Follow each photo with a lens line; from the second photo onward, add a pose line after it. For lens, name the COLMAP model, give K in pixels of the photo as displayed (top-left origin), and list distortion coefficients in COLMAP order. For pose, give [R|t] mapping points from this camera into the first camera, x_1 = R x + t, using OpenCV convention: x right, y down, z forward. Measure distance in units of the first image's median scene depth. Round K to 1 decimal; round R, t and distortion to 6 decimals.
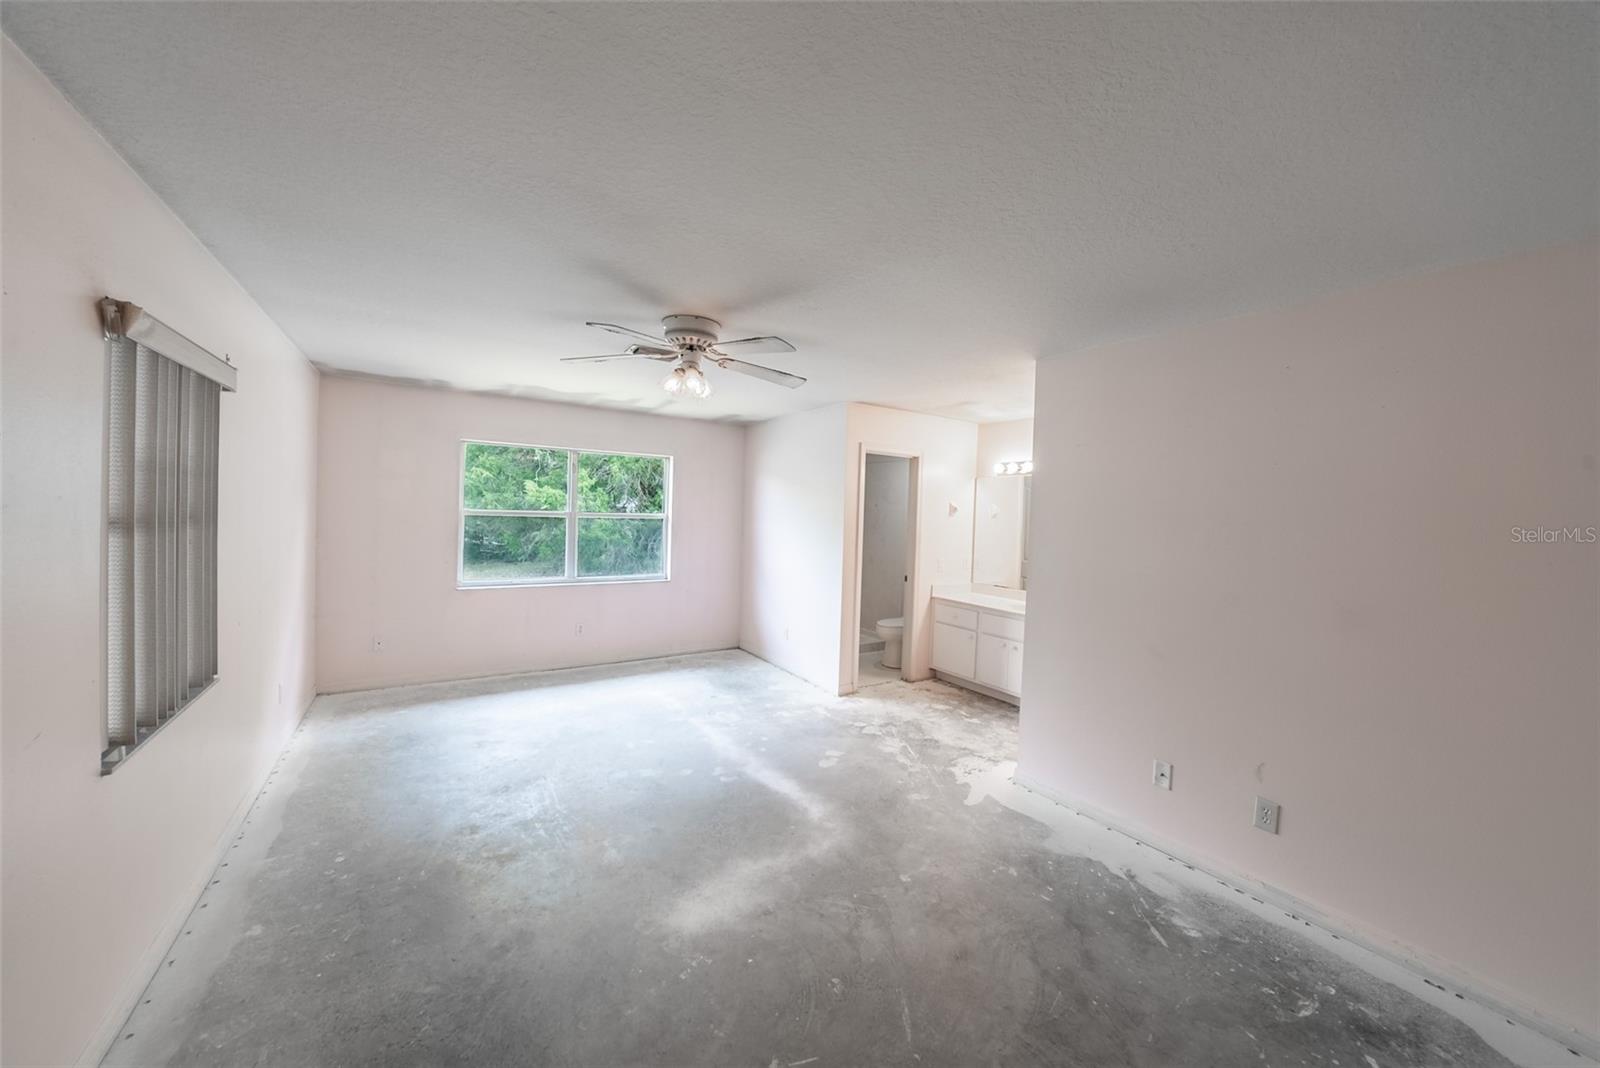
lens RADIAL K [[558.7, 0, 809.1], [0, 558.7, 528.5], [0, 0, 1]] dist [-0.023039, 0.001652]
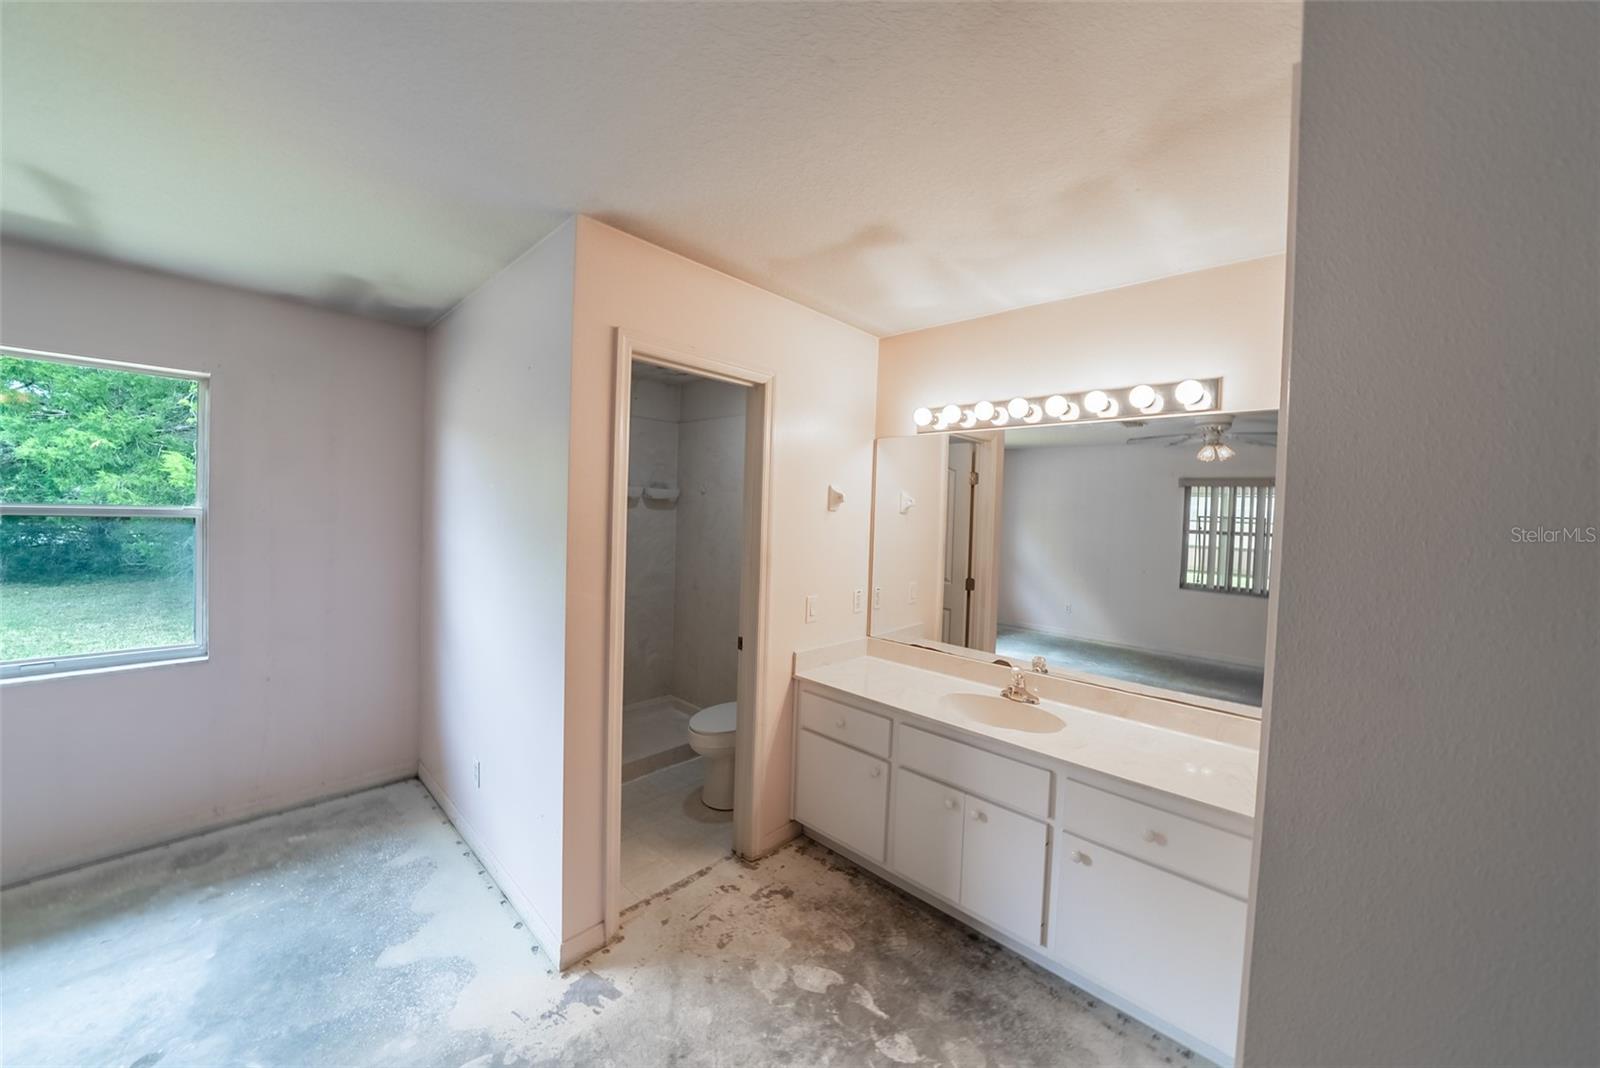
lens RADIAL K [[558.7, 0, 799.5], [0, 558.7, 527.1], [0, 0, 1]] dist [-0.023039, 0.001652]
pose [[0.976500, -0.006178, 0.215431, 0.121957], [0.003873, 0.999931, 0.011118, -0.014202], [-0.215485, -0.010022, 0.976456, 0.530550]]
